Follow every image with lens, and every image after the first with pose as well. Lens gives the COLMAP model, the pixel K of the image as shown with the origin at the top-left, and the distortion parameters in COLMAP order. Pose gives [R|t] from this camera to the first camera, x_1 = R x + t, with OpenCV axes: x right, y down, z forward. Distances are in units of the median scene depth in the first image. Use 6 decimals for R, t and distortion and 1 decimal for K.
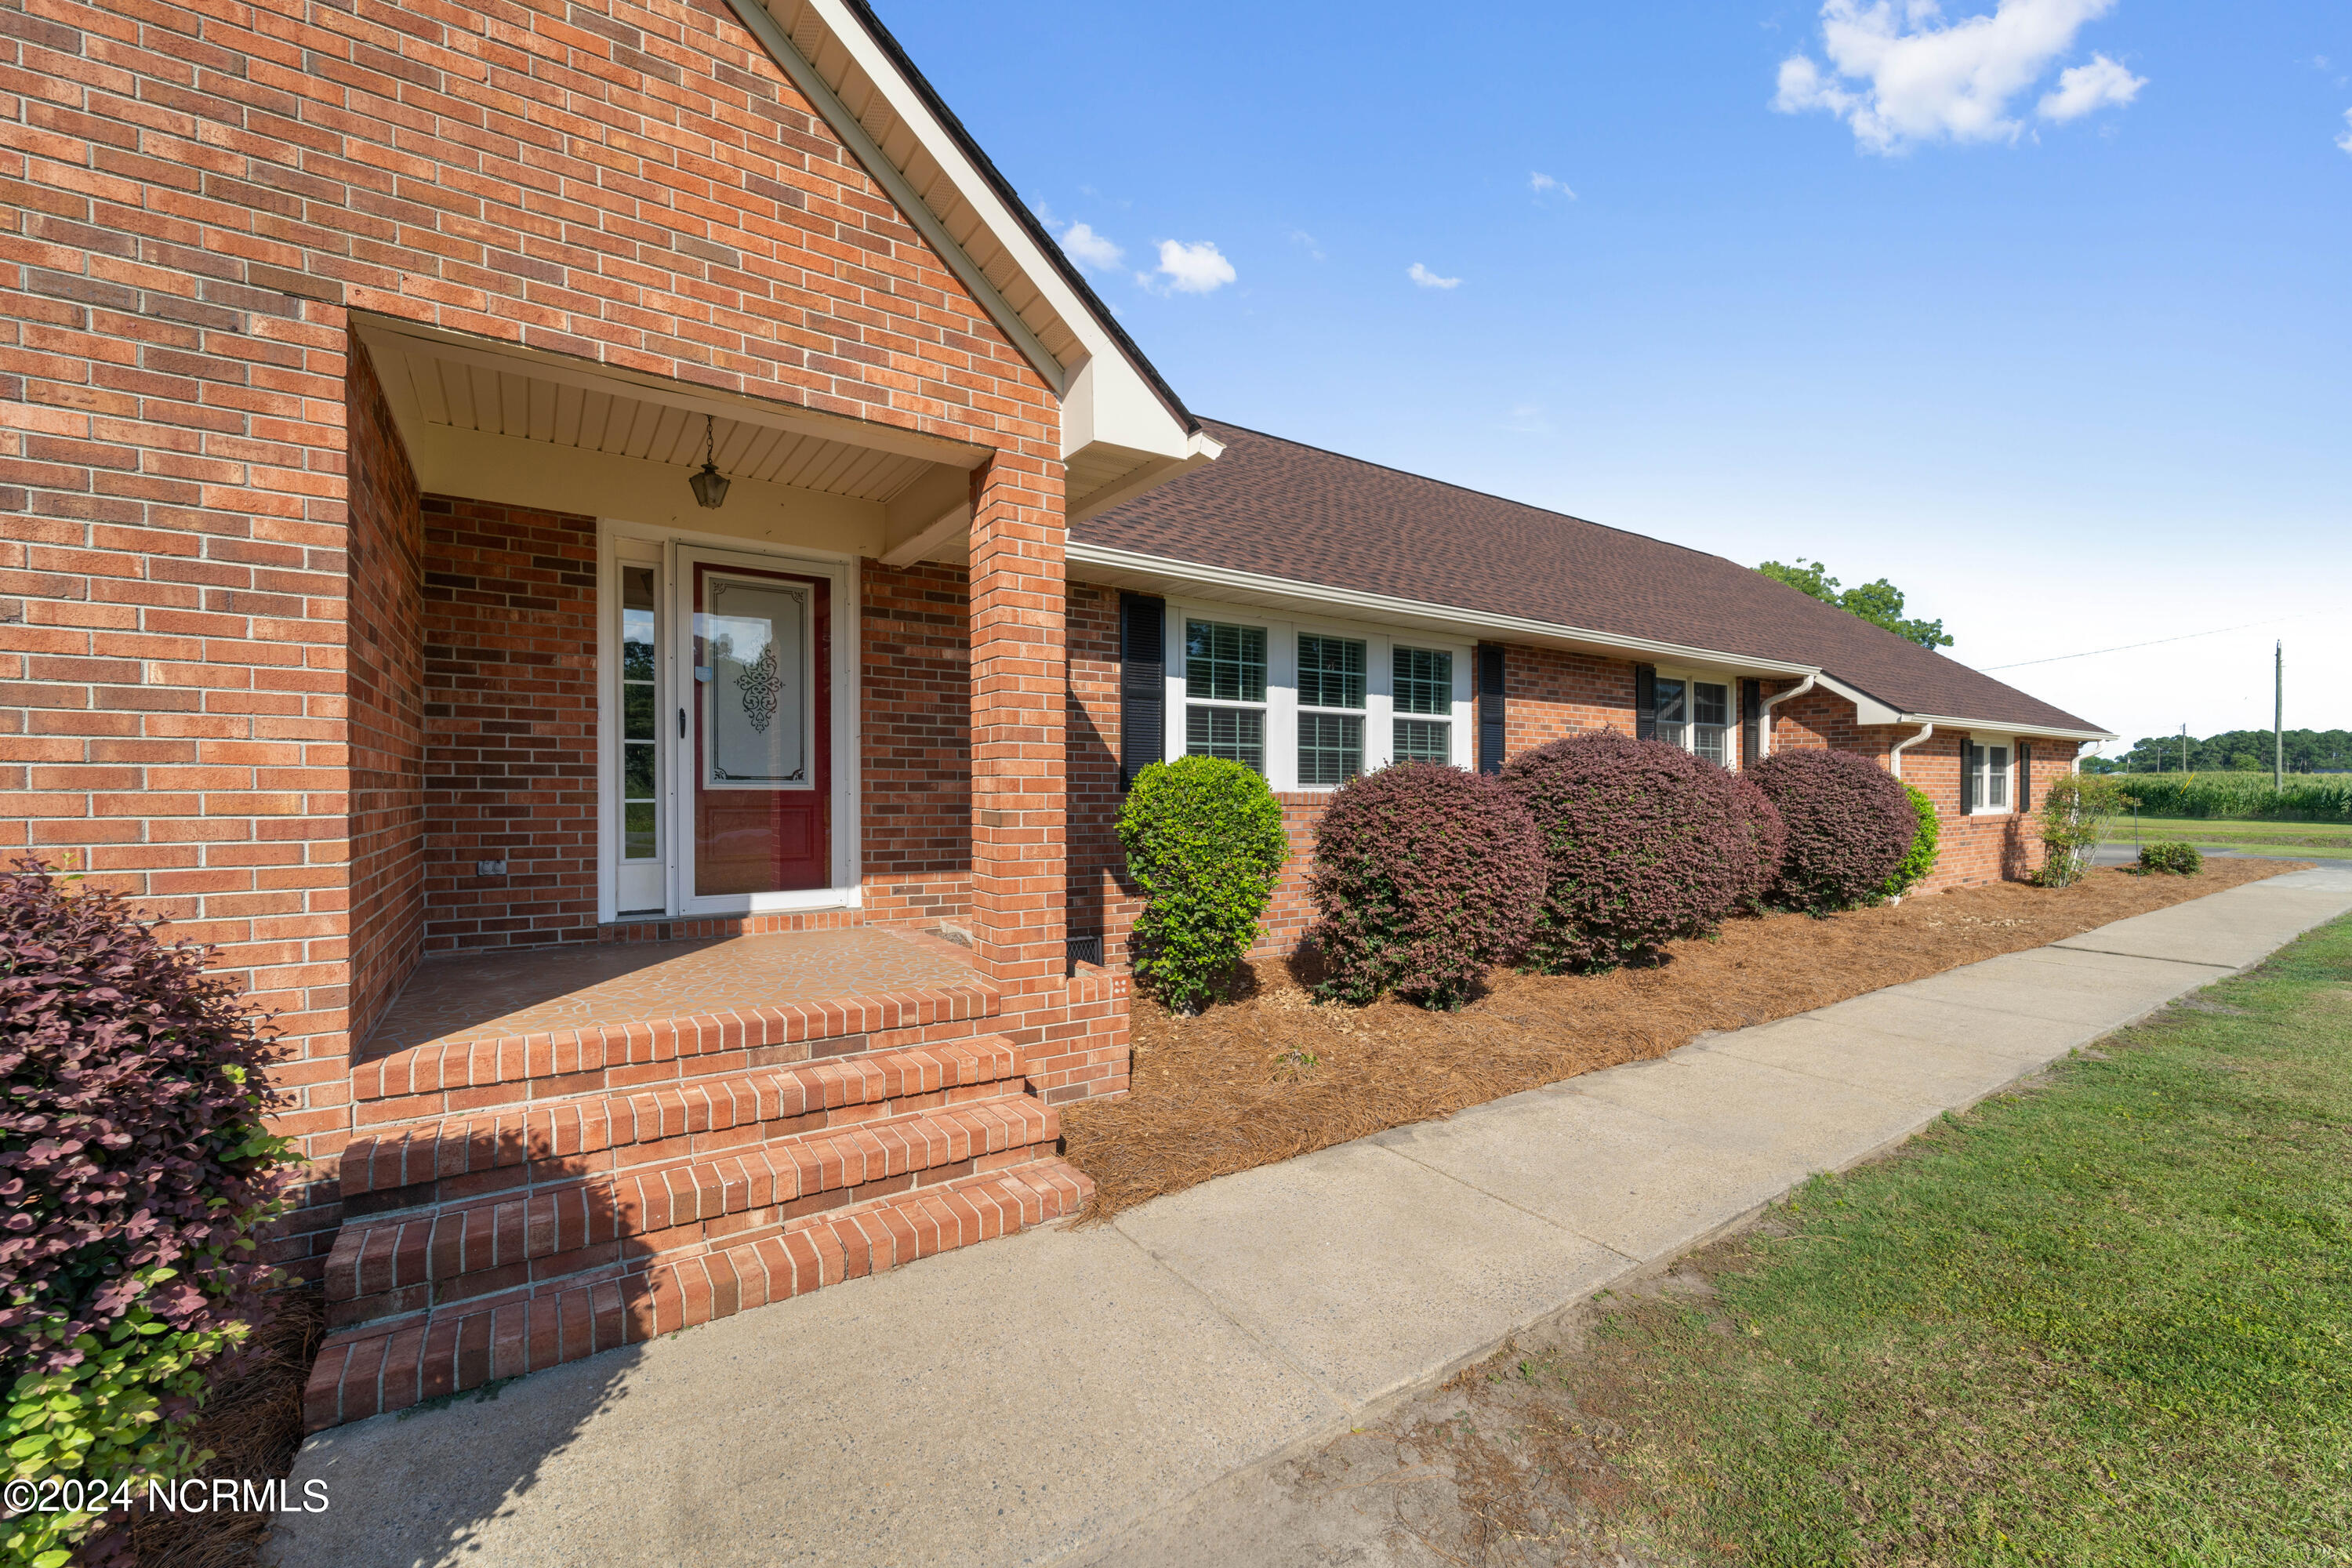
lens RADIAL K [[939.2, 0, 1162.4], [0, 939.2, 802.2], [0, 0, 1]] dist [0.004065, -0.002341]
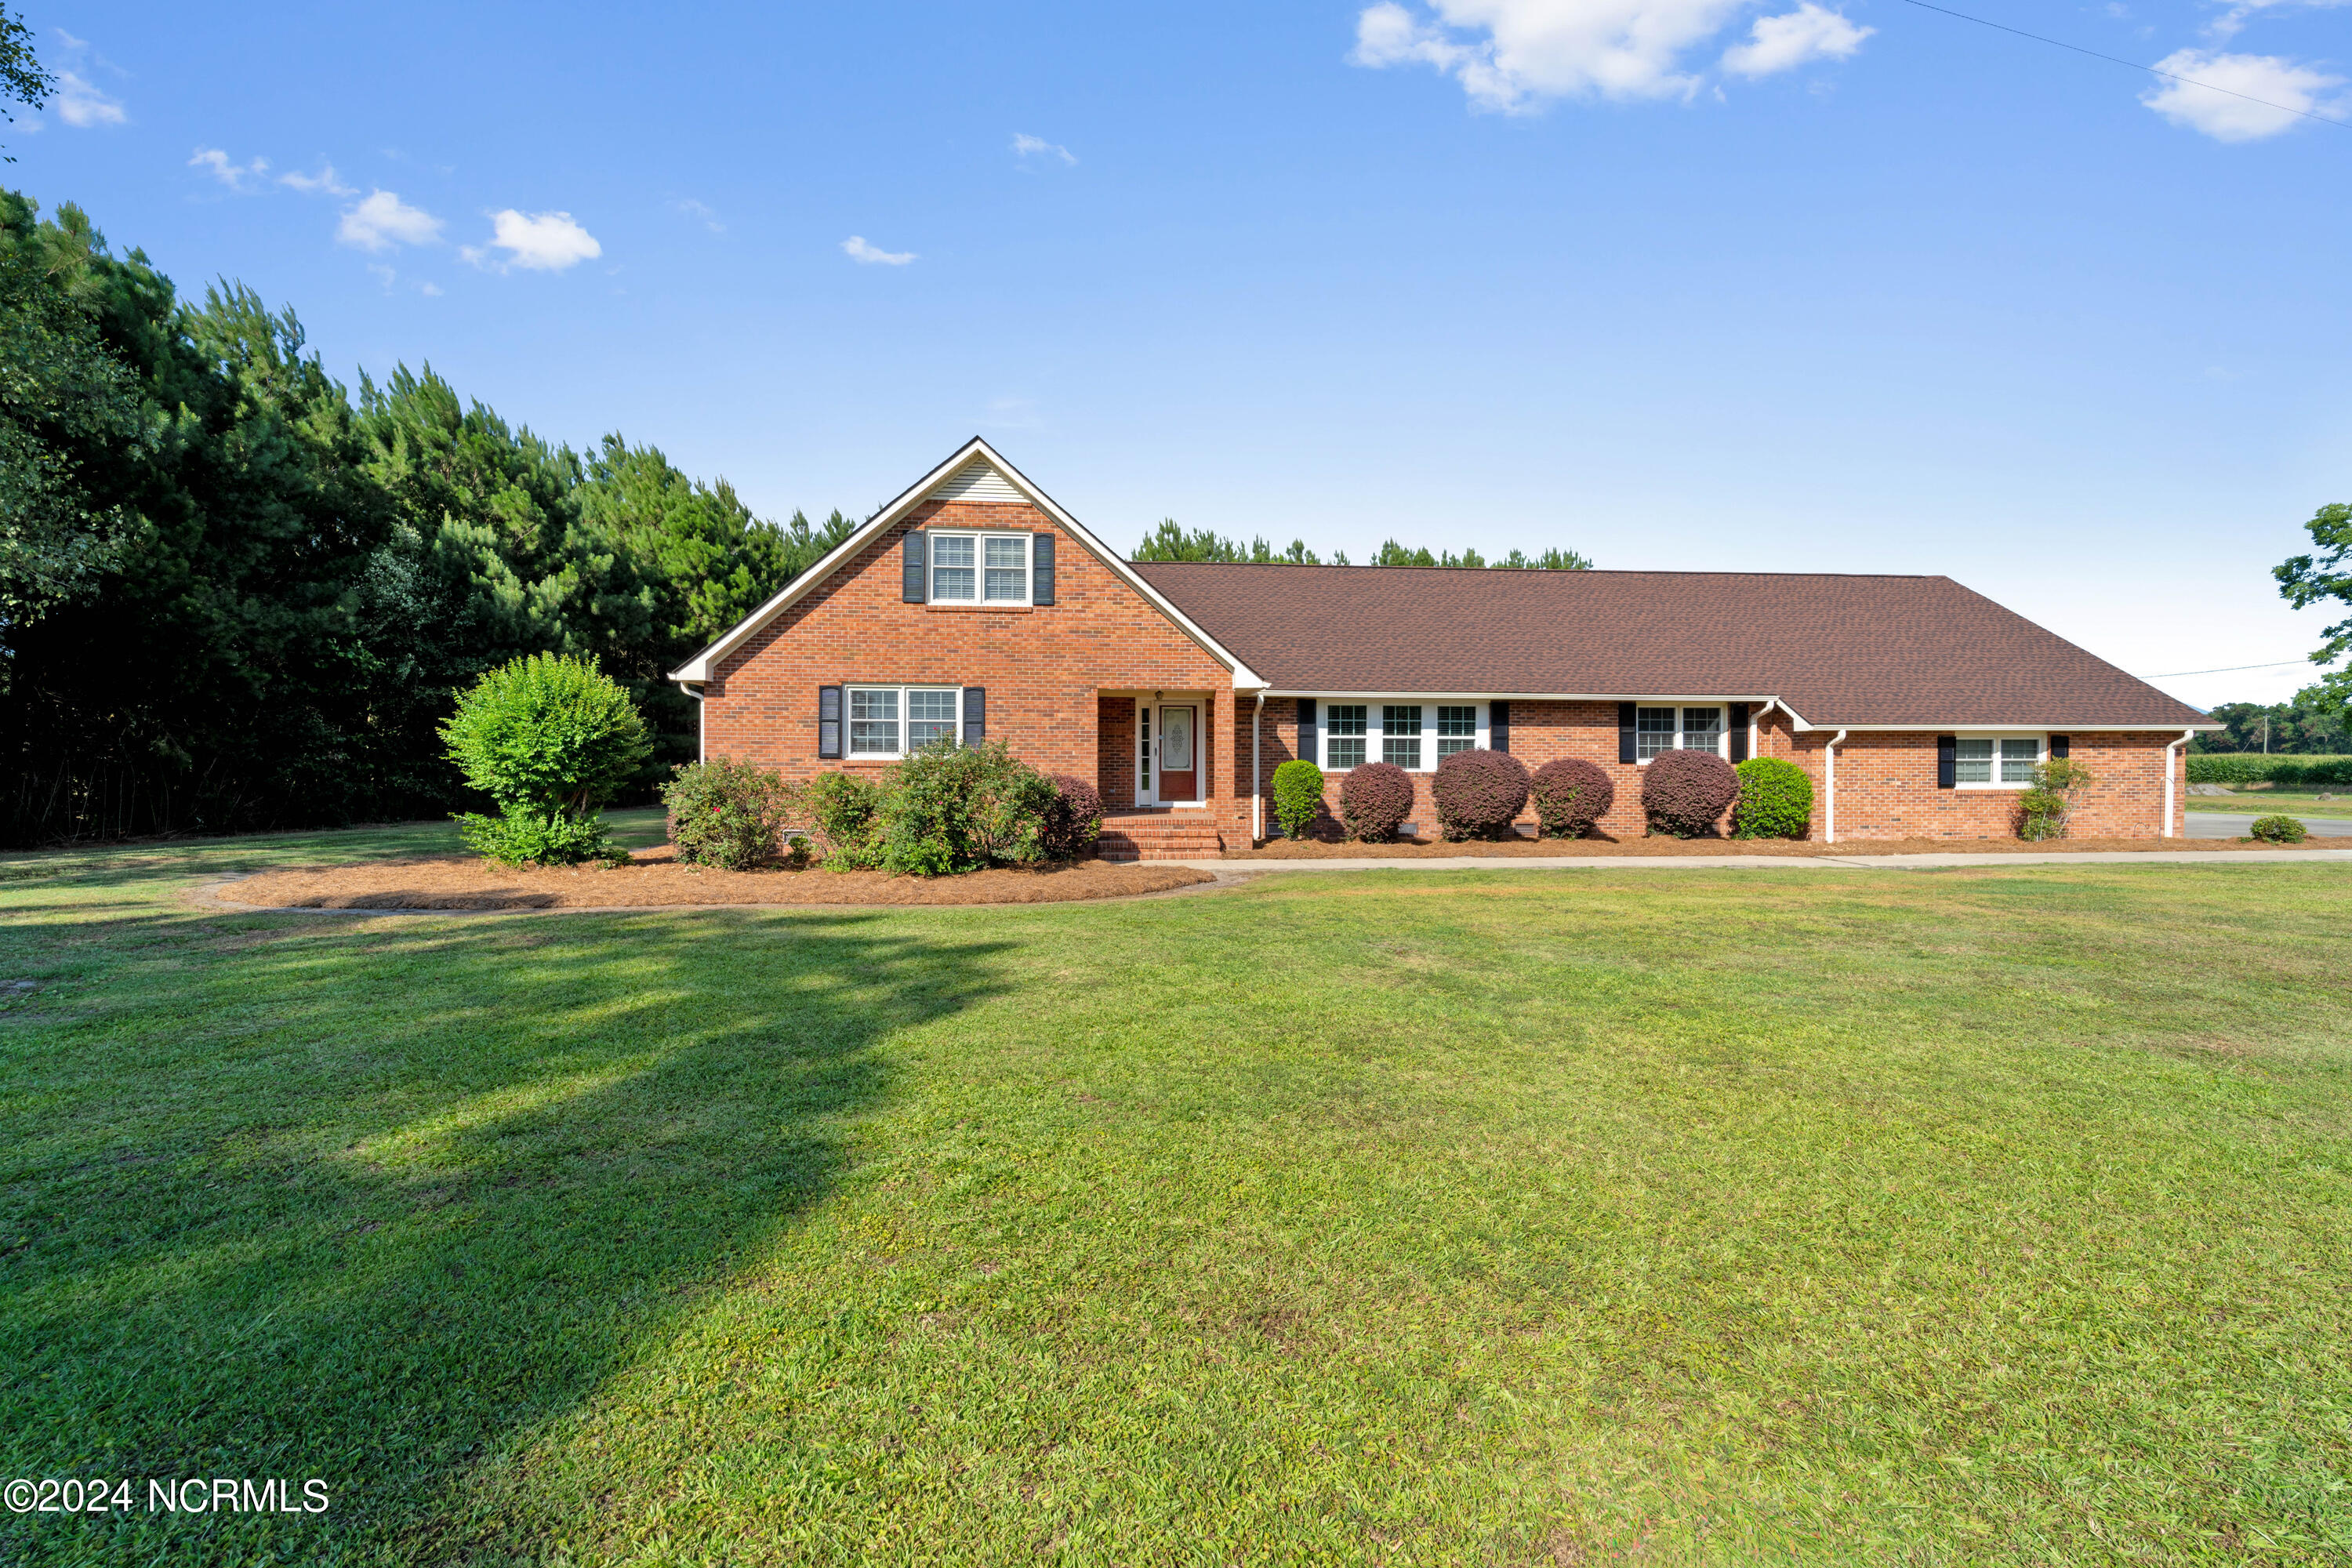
lens RADIAL K [[939.2, 0, 1159.8], [0, 939.2, 799.4], [0, 0, 1]] dist [0.004065, -0.002341]
pose [[0.865855, 0.017249, -0.499998, 1.676955], [-0.006862, 0.999721, 0.022606, 0.018706], [0.500248, -0.016142, 0.865732, -2.708353]]
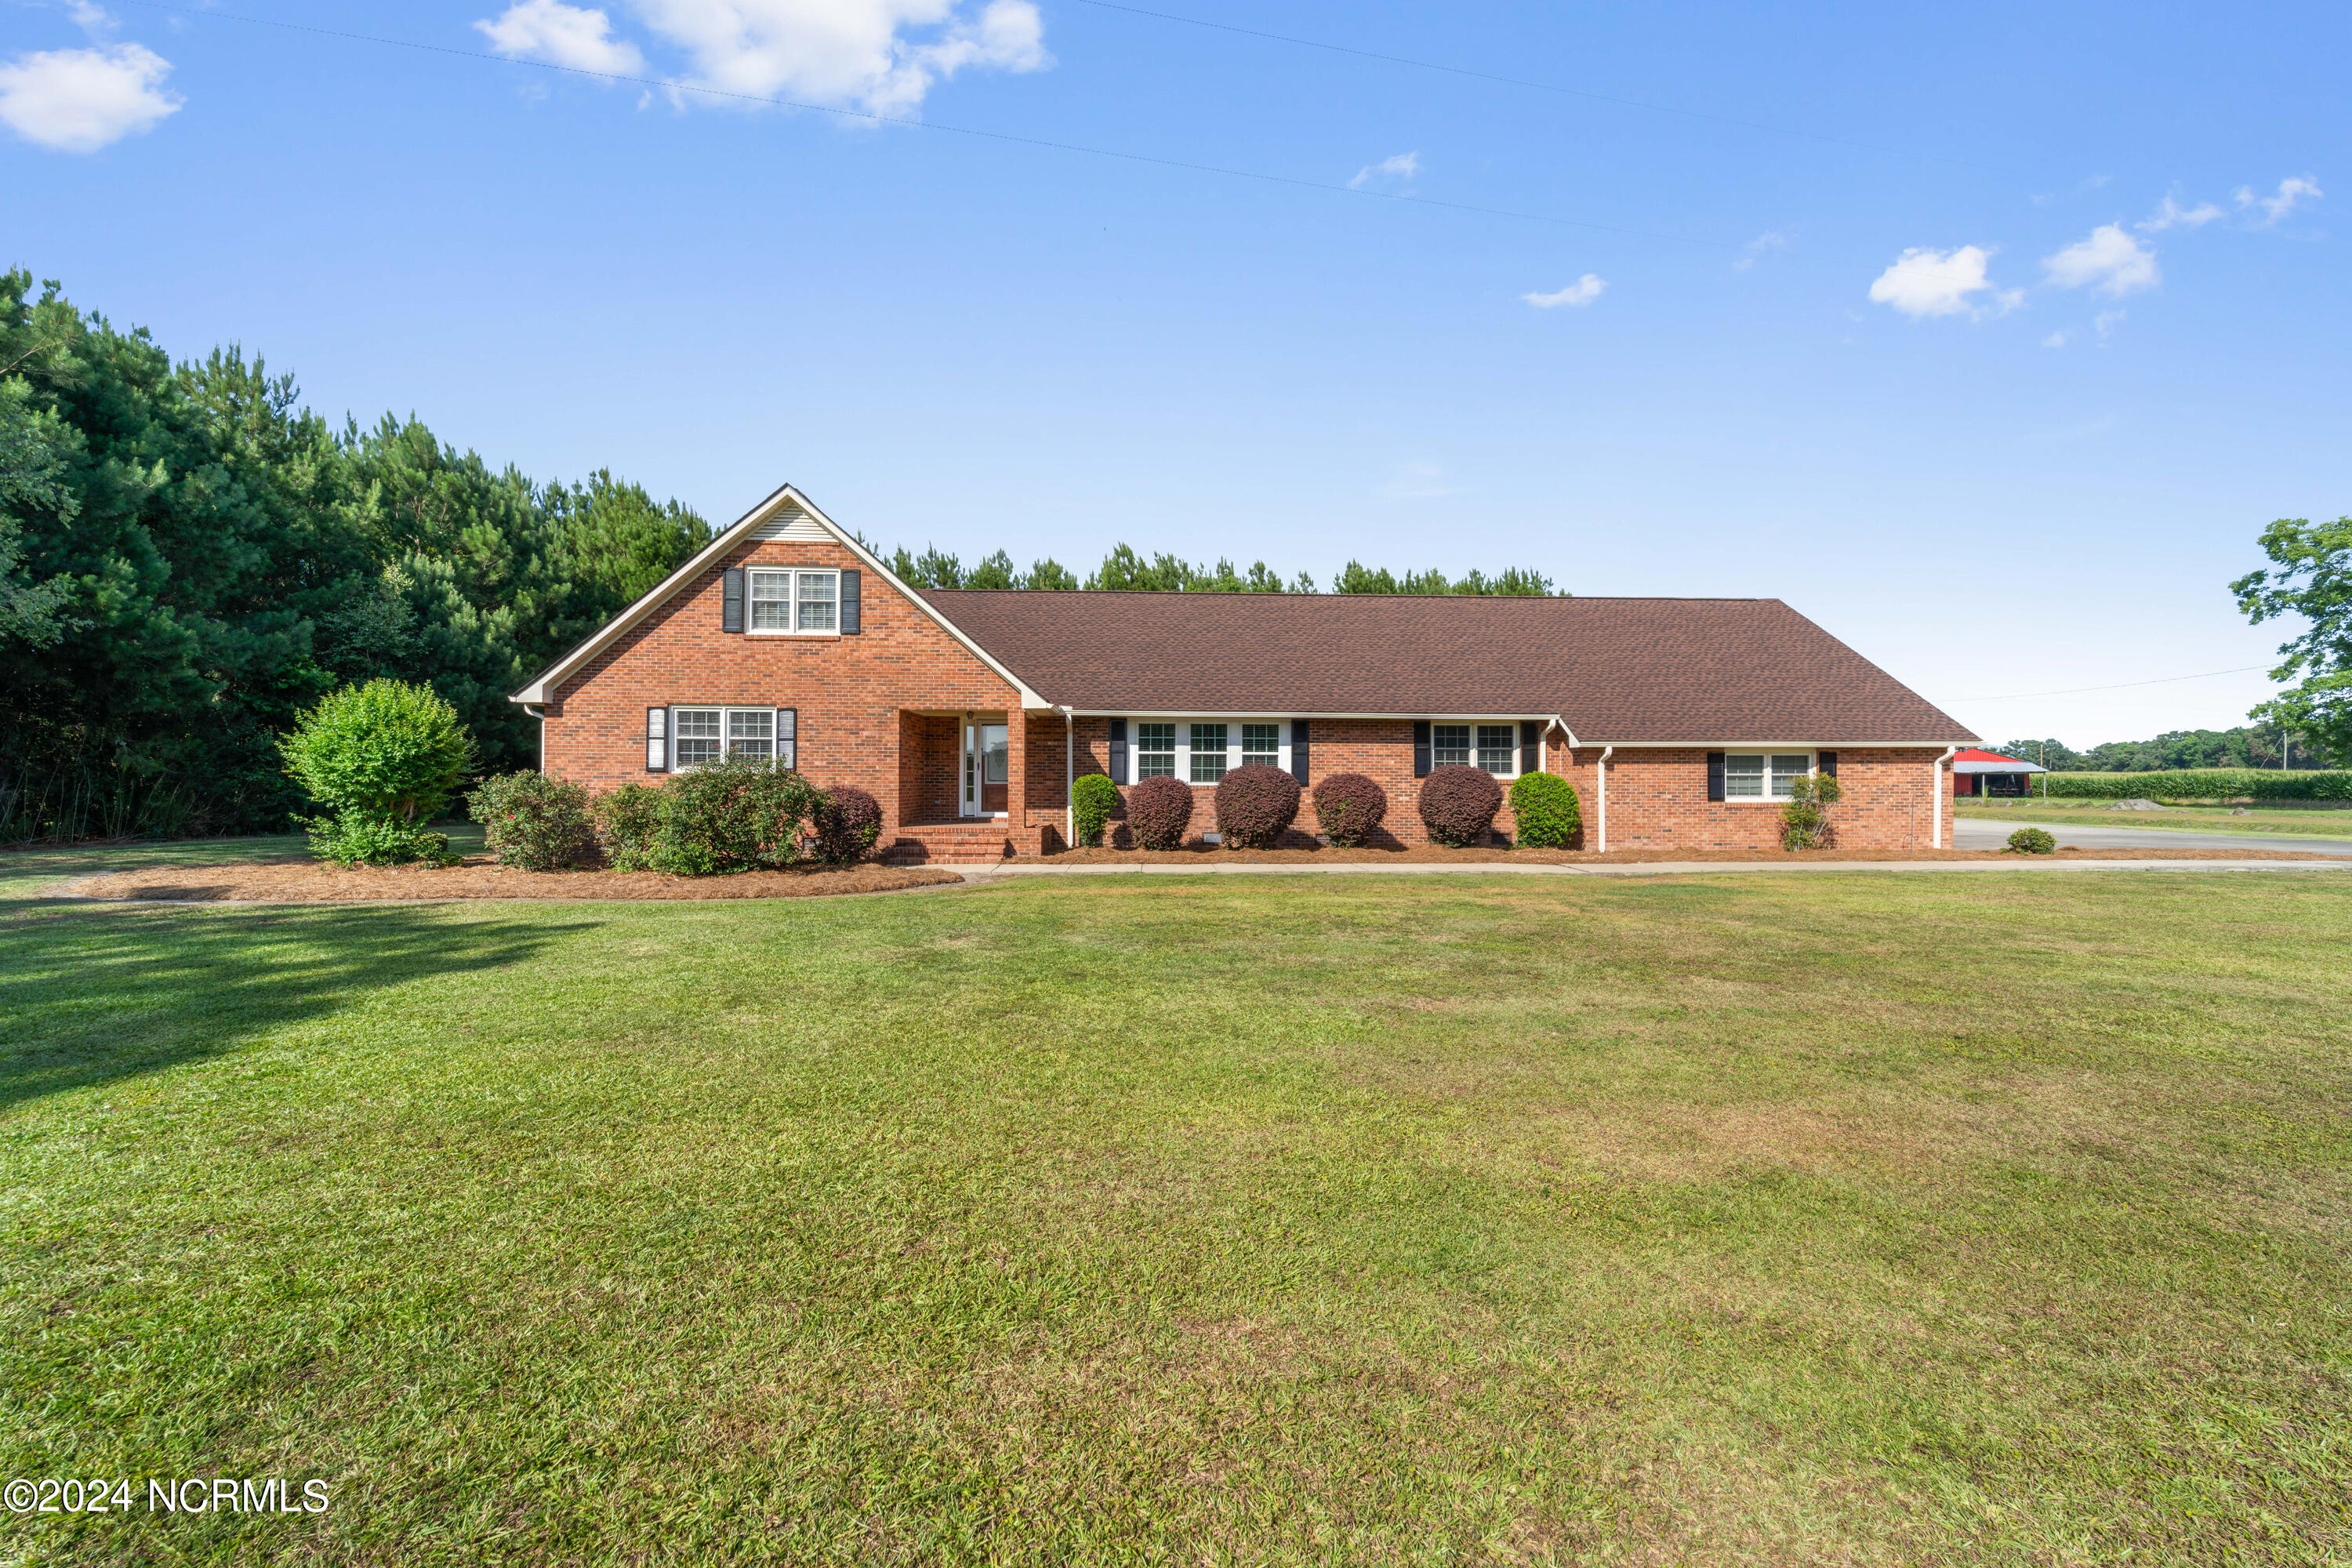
lens RADIAL K [[939.2, 0, 1161.0], [0, 939.2, 783.4], [0, 0, 1]] dist [0.004065, -0.002341]
pose [[0.846674, 0.001190, -0.532111, 2.847825], [-0.008348, 0.999904, -0.011046, 0.027304], [0.532047, 0.013794, 0.846602, -2.435582]]
